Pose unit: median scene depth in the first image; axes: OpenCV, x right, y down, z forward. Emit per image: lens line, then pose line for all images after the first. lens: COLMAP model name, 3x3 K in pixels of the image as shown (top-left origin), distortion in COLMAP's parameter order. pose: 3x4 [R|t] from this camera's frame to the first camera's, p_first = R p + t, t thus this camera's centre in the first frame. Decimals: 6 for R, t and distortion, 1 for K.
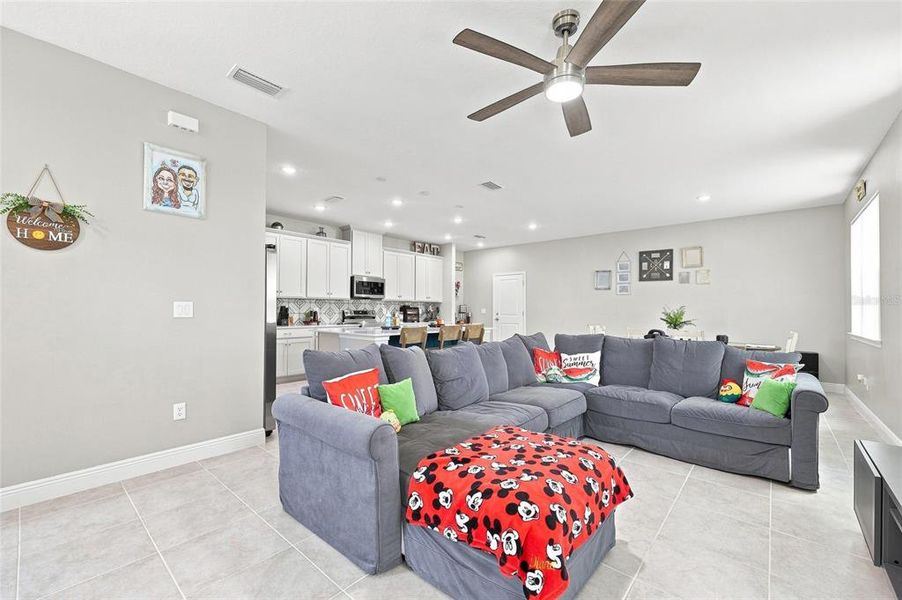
lens RADIAL K [[371.5, 0, 450.3], [0, 371.5, 305.5], [0, 0, 1]] dist [-0.001083, 0.000620]
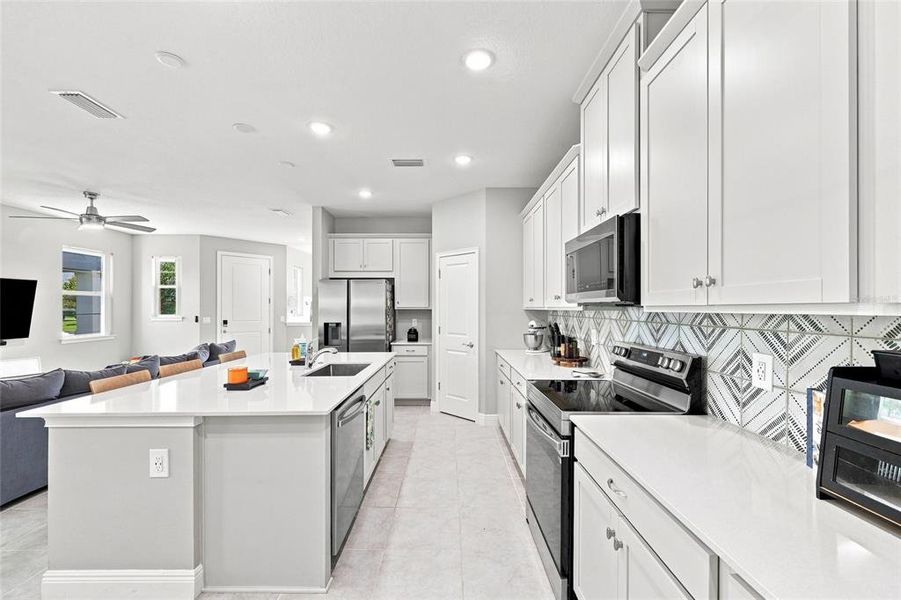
lens RADIAL K [[371.1, 0, 452.2], [0, 371.1, 301.6], [0, 0, 1]] dist [-0.001083, 0.000620]
pose [[-0.744833, -0.011518, -0.667151, 0.055329], [0.009336, 0.999573, -0.027681, -0.016411], [0.667185, -0.026846, -0.744408, 1.239684]]
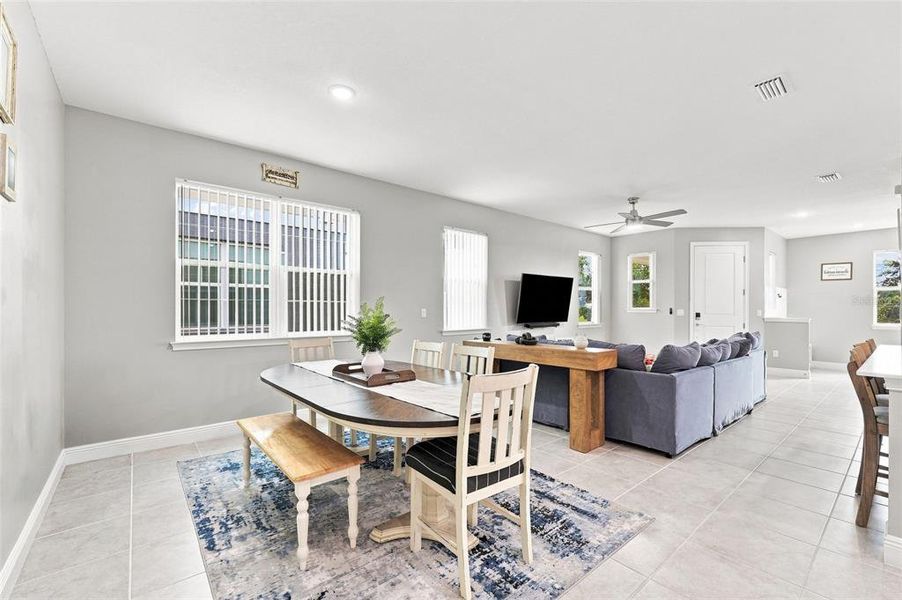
lens RADIAL K [[371.5, 0, 447.2], [0, 371.5, 309.9], [0, 0, 1]] dist [-0.001083, 0.000620]
pose [[-0.985159, -0.006842, 0.171507, 0.347347], [-0.009238, 0.999871, -0.013173, 0.013146], [-0.171394, -0.014562, -0.985095, 1.150662]]
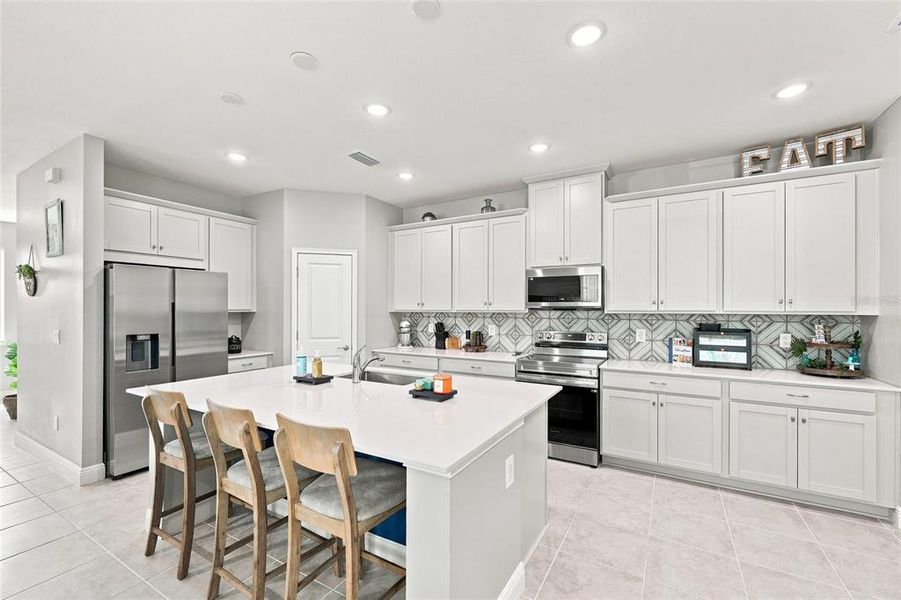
lens RADIAL K [[371.1, 0, 454.0], [0, 371.1, 309.1], [0, 0, 1]] dist [-0.001083, 0.000620]
pose [[0.188062, -0.004789, -0.982145, 0.271929], [0.012850, 0.999915, -0.002415, -0.022511], [0.982073, -0.012166, 0.188108, 0.828248]]
